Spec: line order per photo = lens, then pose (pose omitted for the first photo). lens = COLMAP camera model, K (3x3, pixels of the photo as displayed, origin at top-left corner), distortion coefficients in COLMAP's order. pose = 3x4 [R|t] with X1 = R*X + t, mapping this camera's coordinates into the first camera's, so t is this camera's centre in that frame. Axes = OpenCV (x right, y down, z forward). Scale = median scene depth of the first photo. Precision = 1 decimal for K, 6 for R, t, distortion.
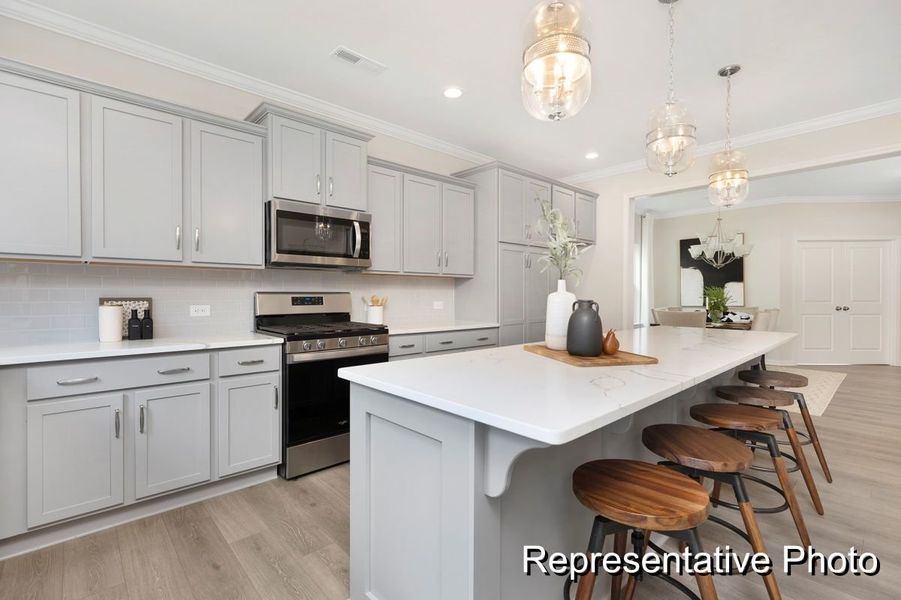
lens RADIAL K [[415.4, 0, 446.2], [0, 415.4, 292.7], [0, 0, 1]] dist [0.001242, 0.000043]
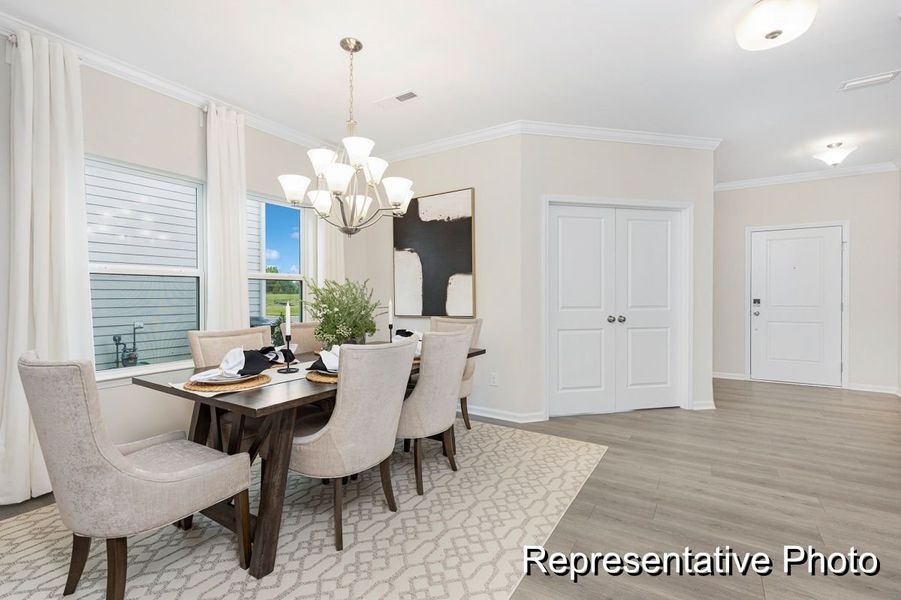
lens RADIAL K [[415.4, 0, 447.8], [0, 415.4, 296.7], [0, 0, 1]] dist [0.001242, 0.000043]
pose [[0.963708, 0.001179, 0.266954, 0.546596], [-0.004576, 0.999916, 0.012104, -0.001594], [-0.266918, -0.012887, 0.963633, 0.474382]]
